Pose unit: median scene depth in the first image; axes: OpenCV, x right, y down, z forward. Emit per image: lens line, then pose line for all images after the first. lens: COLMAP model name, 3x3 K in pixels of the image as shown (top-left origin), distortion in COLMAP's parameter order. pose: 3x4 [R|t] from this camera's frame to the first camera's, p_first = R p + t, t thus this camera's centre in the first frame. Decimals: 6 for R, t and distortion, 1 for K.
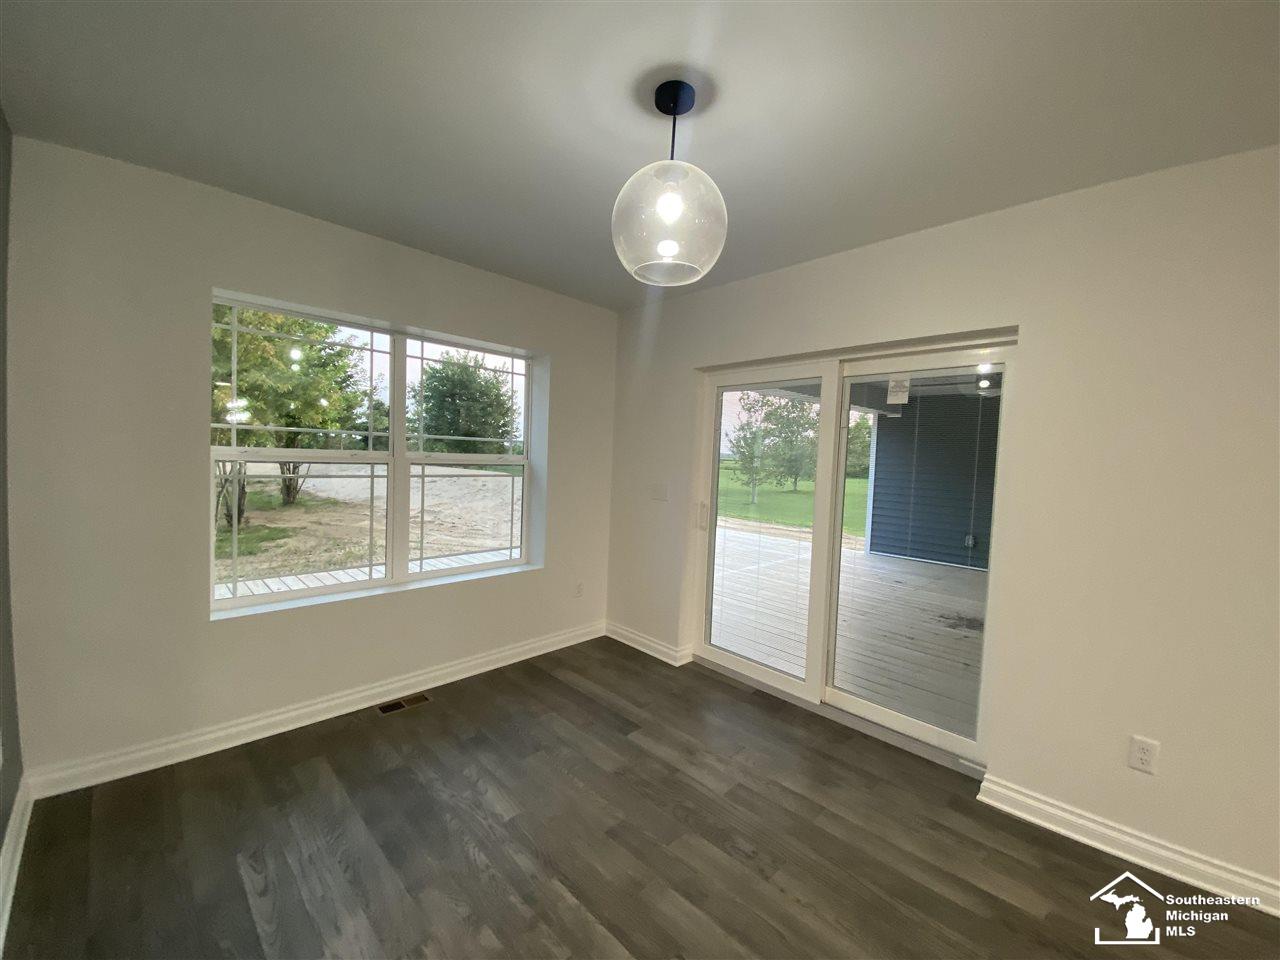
lens RADIAL K [[521.0, 0, 640.0], [0, 521.0, 480.0], [0, 0, 1]] dist [-0.000683, -0.014179]
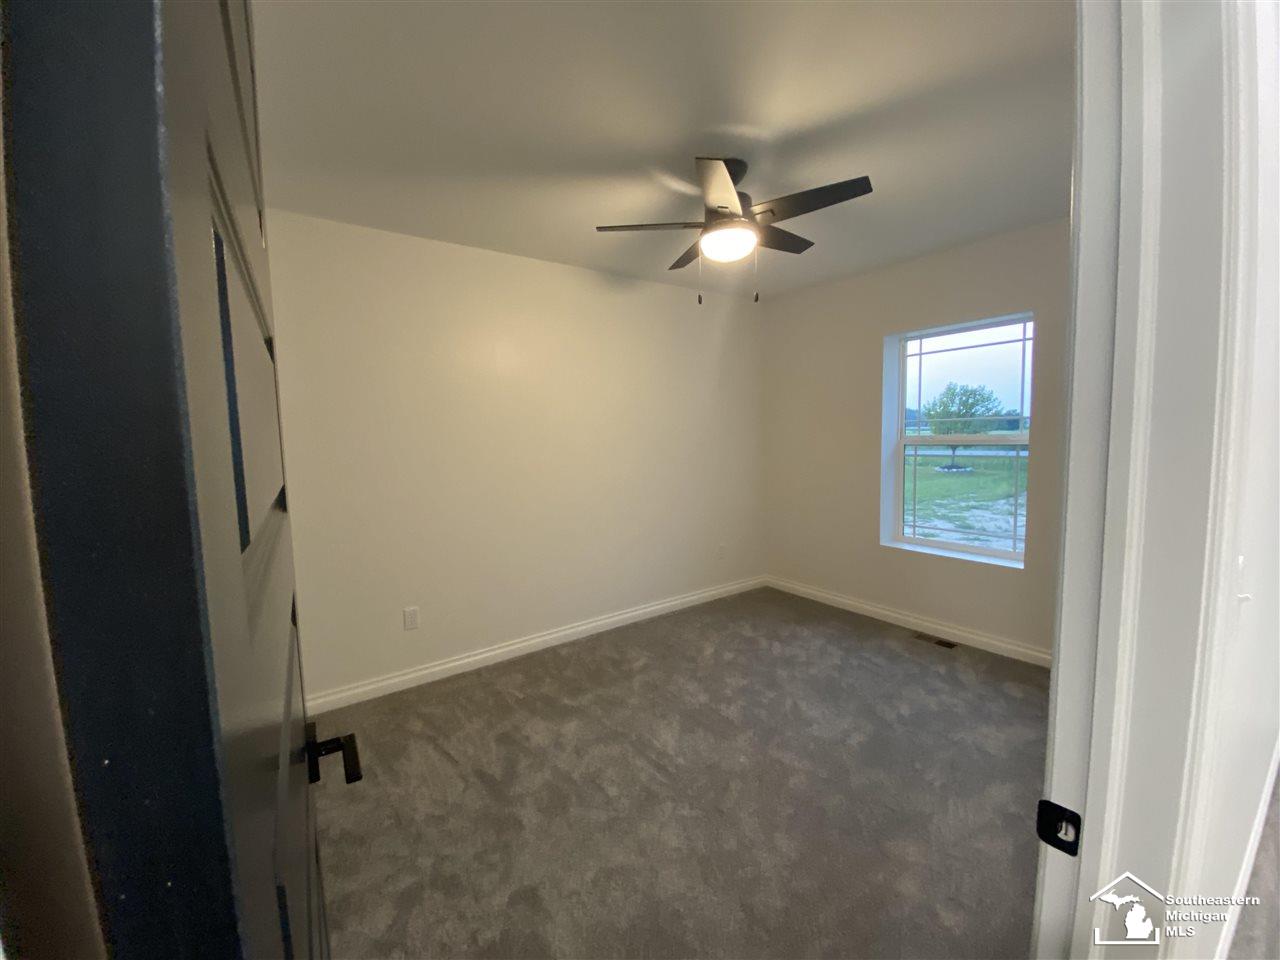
lens RADIAL K [[521.0, 0, 640.0], [0, 521.0, 480.0], [0, 0, 1]] dist [-0.000683, -0.014179]
pose [[-0.207284, 0.044630, -0.977262, 0.856885], [-0.036934, 0.997890, 0.053406, 0.007538], [0.977583, 0.047165, -0.205198, 0.629072]]
